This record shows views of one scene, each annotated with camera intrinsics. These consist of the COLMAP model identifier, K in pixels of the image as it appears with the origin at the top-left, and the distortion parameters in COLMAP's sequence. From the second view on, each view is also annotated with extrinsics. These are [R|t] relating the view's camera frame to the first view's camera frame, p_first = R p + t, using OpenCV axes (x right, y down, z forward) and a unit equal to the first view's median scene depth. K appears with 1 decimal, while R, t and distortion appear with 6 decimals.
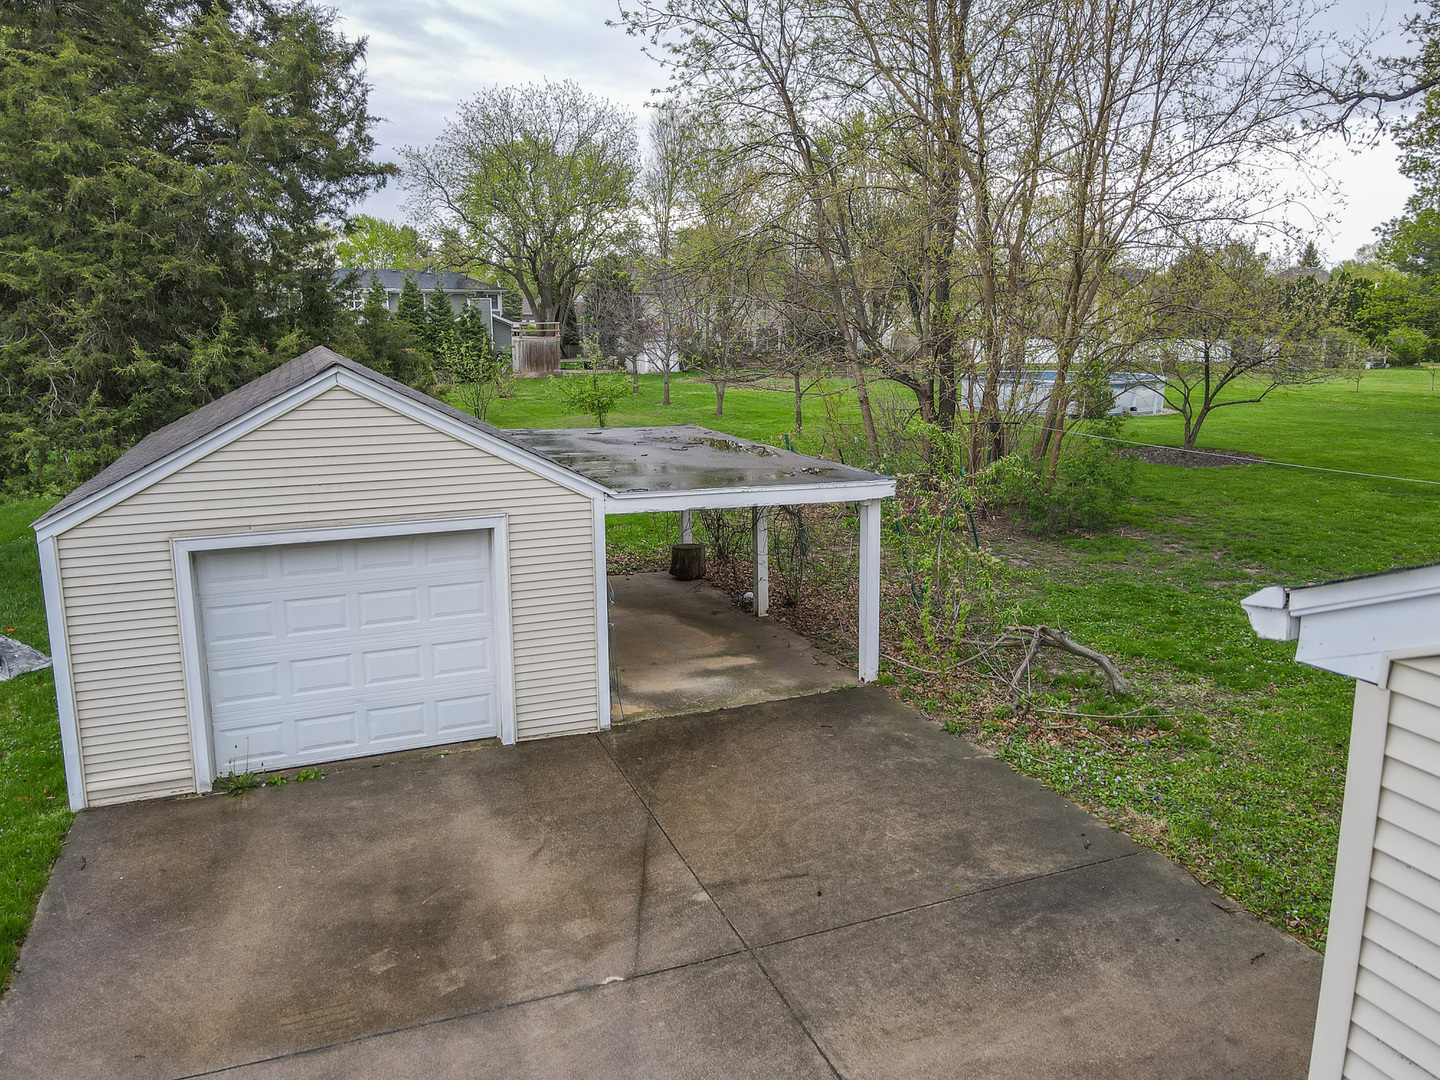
lens RADIAL K [[1076.9, 0, 719.3], [0, 1076.9, 534.1], [0, 0, 1]] dist [0.009922, -0.001370]
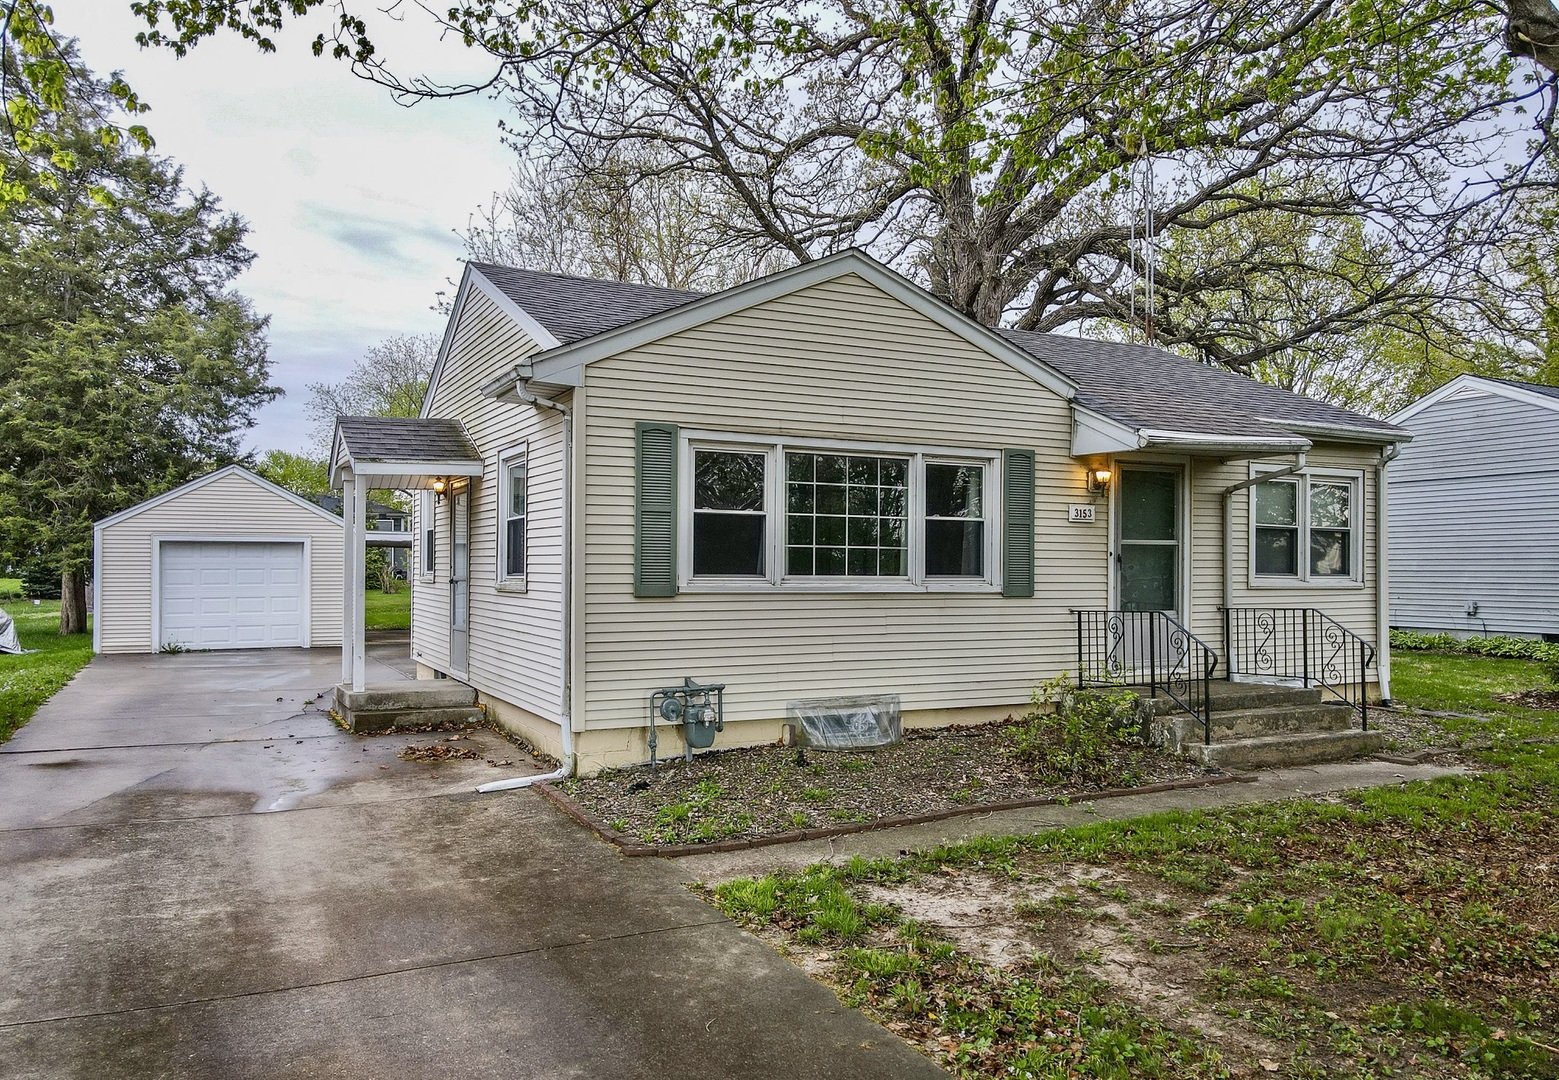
lens RADIAL K [[1149.0, 0, 780.3], [0, 1149.0, 553.8], [0, 0, 1]] dist [0.009906, 0.003889]
pose [[0.994810, 0.003436, 0.101696, 0.323450], [0.017530, 0.978699, -0.204553, 0.323223], [-0.100232, 0.205274, 0.973559, -0.856195]]
